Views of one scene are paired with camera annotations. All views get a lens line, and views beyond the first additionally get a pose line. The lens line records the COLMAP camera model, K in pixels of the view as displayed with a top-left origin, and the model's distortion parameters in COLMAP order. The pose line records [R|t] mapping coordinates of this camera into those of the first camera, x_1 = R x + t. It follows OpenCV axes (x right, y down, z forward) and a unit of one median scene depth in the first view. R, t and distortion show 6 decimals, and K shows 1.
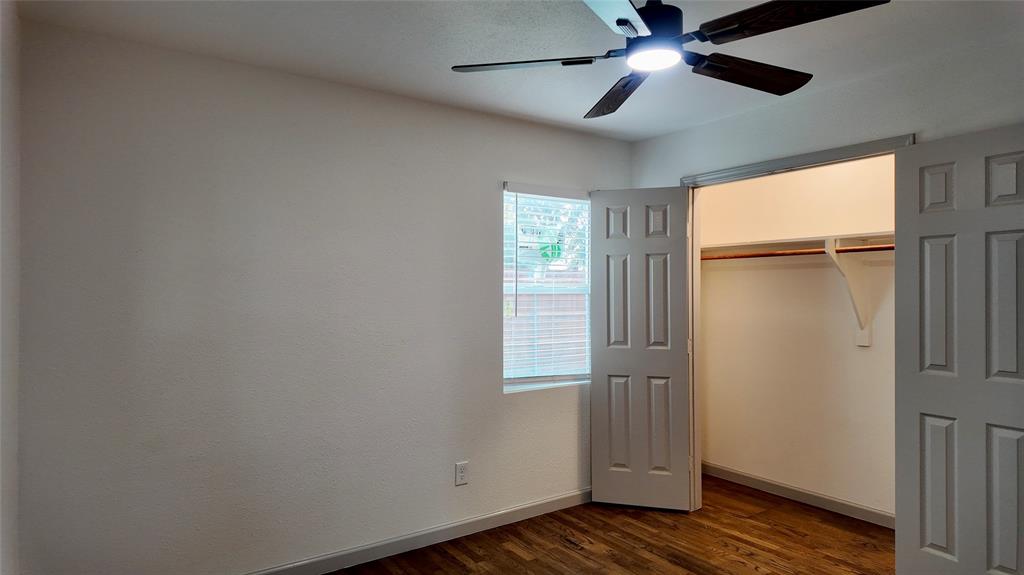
lens RADIAL K [[600.8, 0, 517.0], [0, 600.8, 286.1], [0, 0, 1]] dist [0.109693, -0.126316]
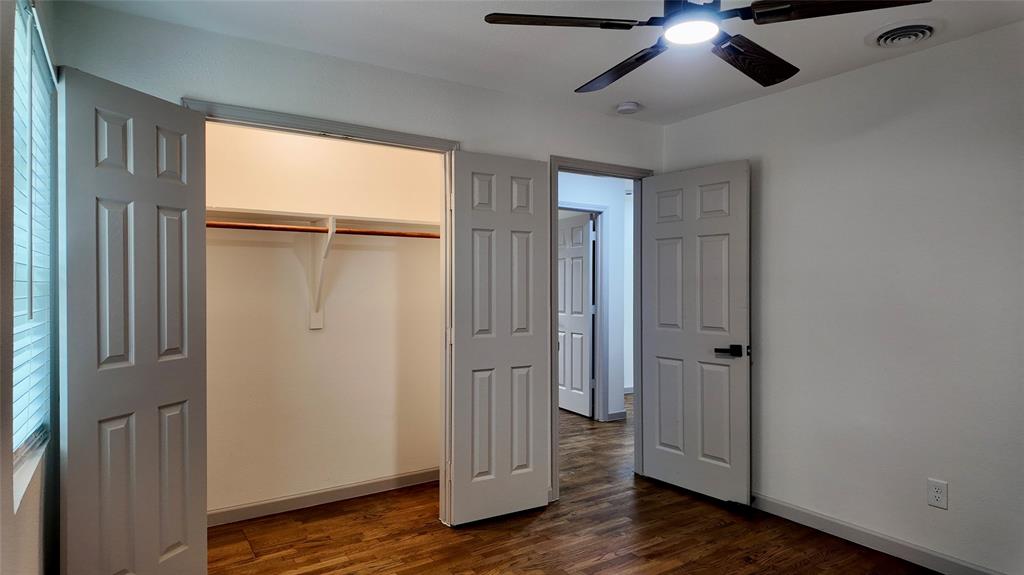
lens RADIAL K [[600.8, 0, 517.0], [0, 600.8, 286.1], [0, 0, 1]] dist [0.109693, -0.126316]
pose [[0.024535, -0.000291, 0.999699, -0.432908], [-0.010949, 0.999940, 0.000560, 0.025965], [-0.999639, -0.010960, 0.024531, 0.688497]]
